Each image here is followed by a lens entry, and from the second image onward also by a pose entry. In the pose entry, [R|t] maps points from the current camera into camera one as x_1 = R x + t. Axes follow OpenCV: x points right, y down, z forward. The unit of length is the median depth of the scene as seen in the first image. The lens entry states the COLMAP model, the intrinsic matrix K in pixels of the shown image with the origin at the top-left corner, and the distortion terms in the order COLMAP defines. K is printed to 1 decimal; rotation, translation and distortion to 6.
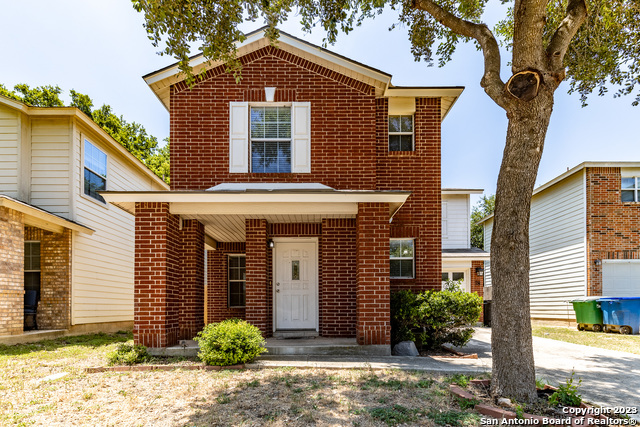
lens RADIAL K [[290.4, 0, 320.5], [0, 290.4, 217.6], [0, 0, 1]] dist [0.001798, 0.000673]
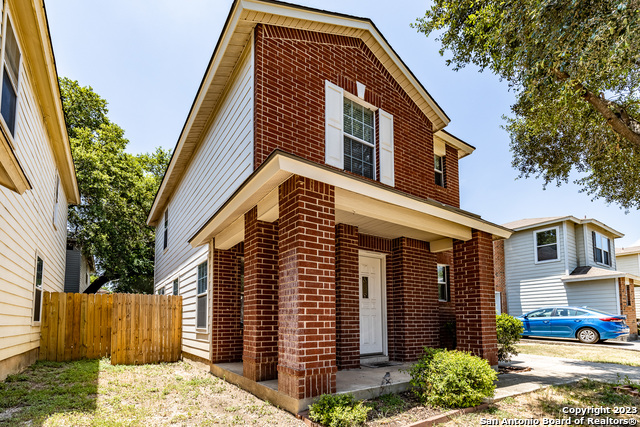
lens RADIAL K [[299.8, 0, 319.8], [0, 299.8, 212.1], [0, 0, 1]] dist [0.002730, 0.000284]
pose [[0.824230, 0.195212, 0.531543, -0.873620], [-0.167389, 0.980742, -0.100624, 0.079806], [-0.540950, -0.006037, 0.841033, 0.343812]]
